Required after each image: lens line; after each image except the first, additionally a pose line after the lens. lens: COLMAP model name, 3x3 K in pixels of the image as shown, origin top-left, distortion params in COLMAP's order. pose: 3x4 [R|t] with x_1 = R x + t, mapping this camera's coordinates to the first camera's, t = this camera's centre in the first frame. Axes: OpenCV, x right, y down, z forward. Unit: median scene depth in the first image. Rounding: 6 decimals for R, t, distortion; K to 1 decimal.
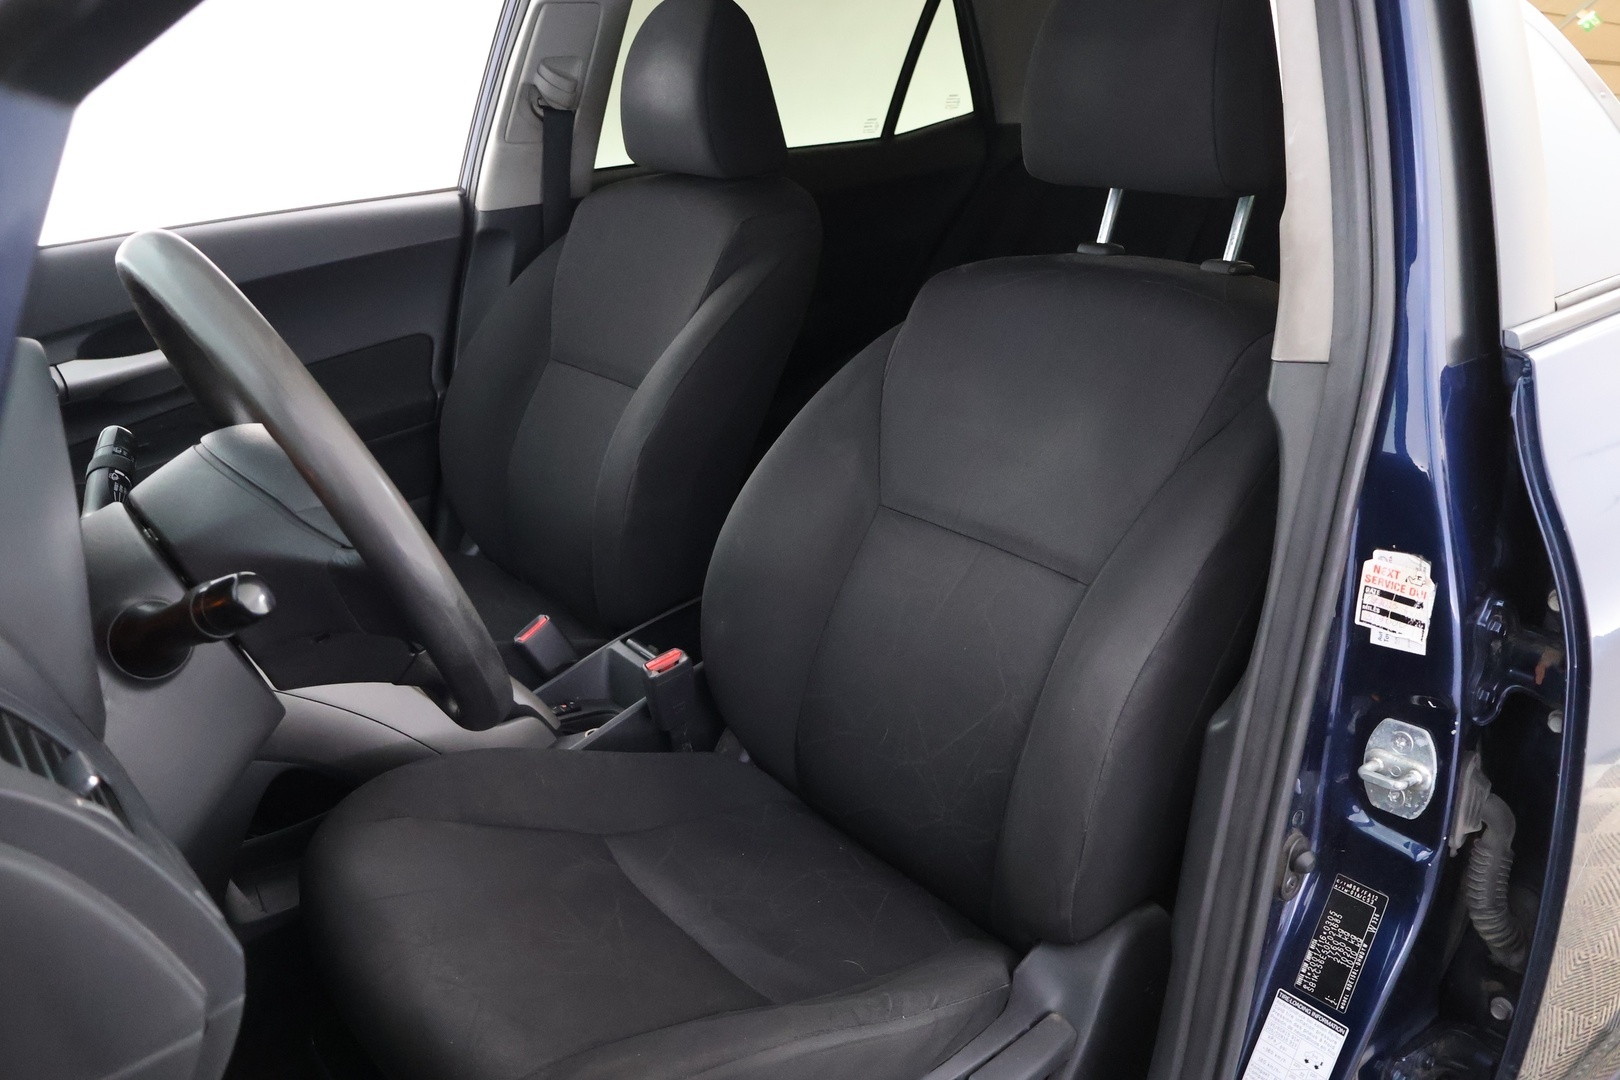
lens RADIAL K [[1349.6, 0, 810.0], [0, 1349.6, 540.0], [0, 0, 1]] dist [-0.000963, -0.003663]
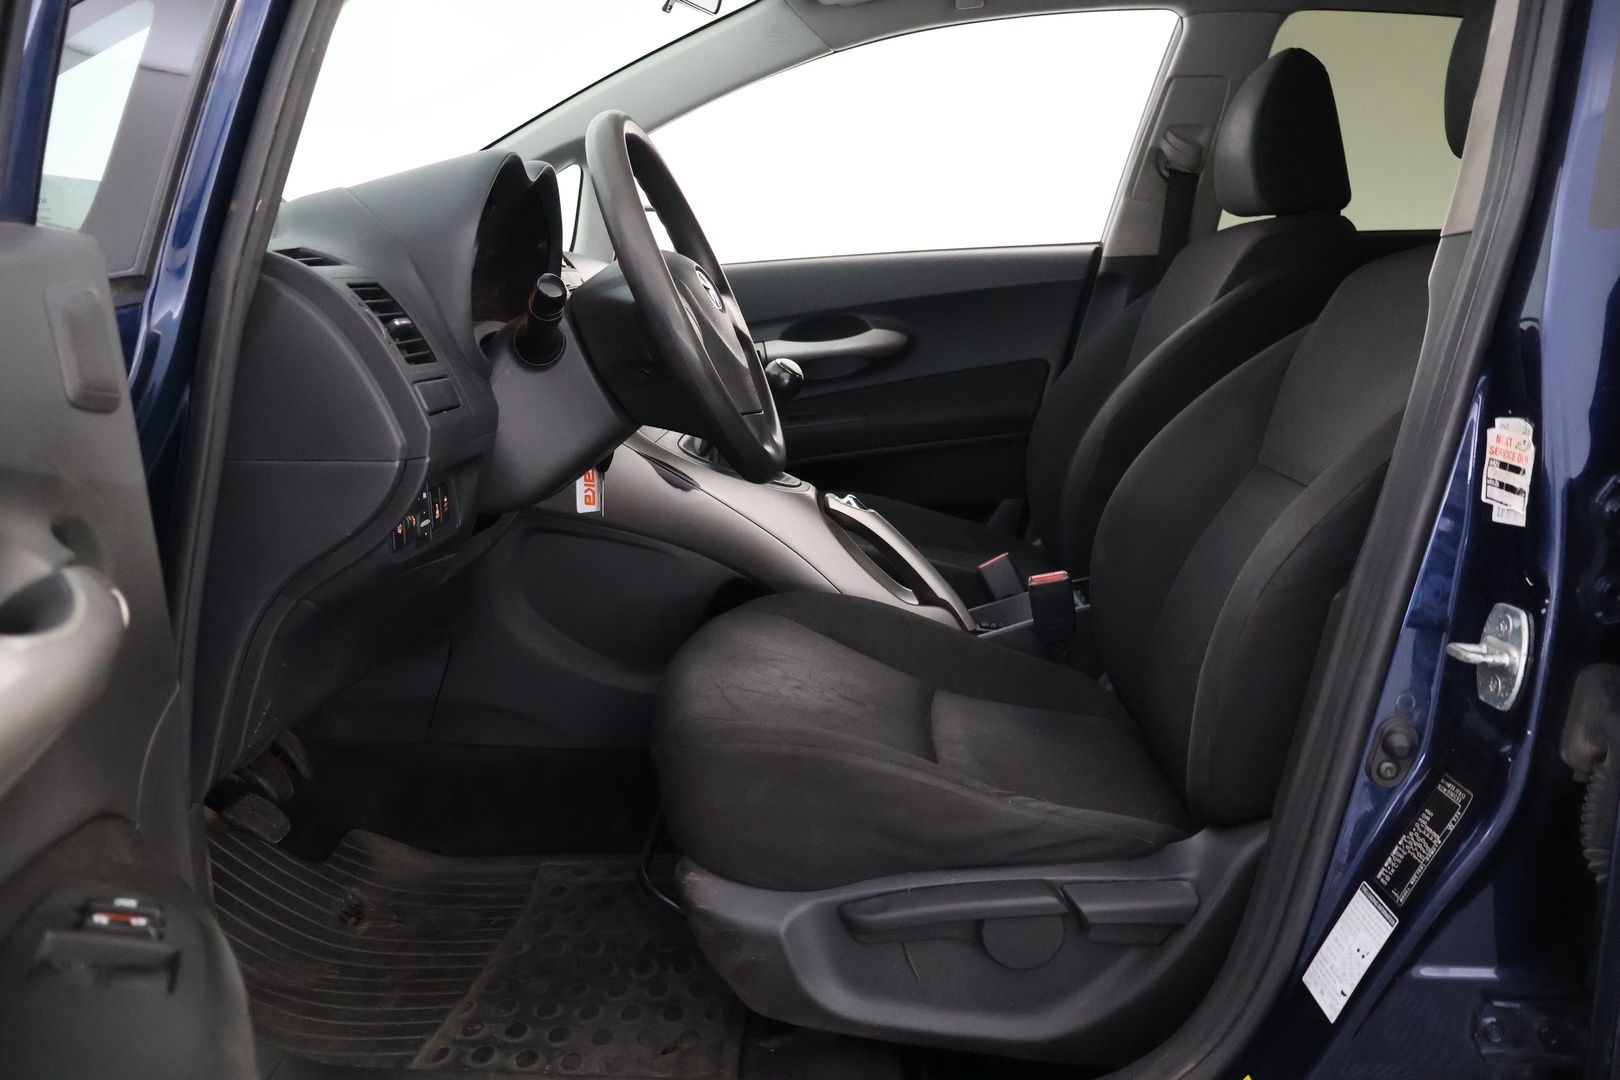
lens RADIAL K [[1349.6, 0, 810.0], [0, 1349.6, 540.0], [0, 0, 1]] dist [-0.000963, -0.003663]
pose [[0.781388, 0.148911, -0.606018, 0.606355], [-0.236851, 0.969217, -0.067236, 0.263410], [0.577351, 0.196074, 0.792604, -0.039735]]
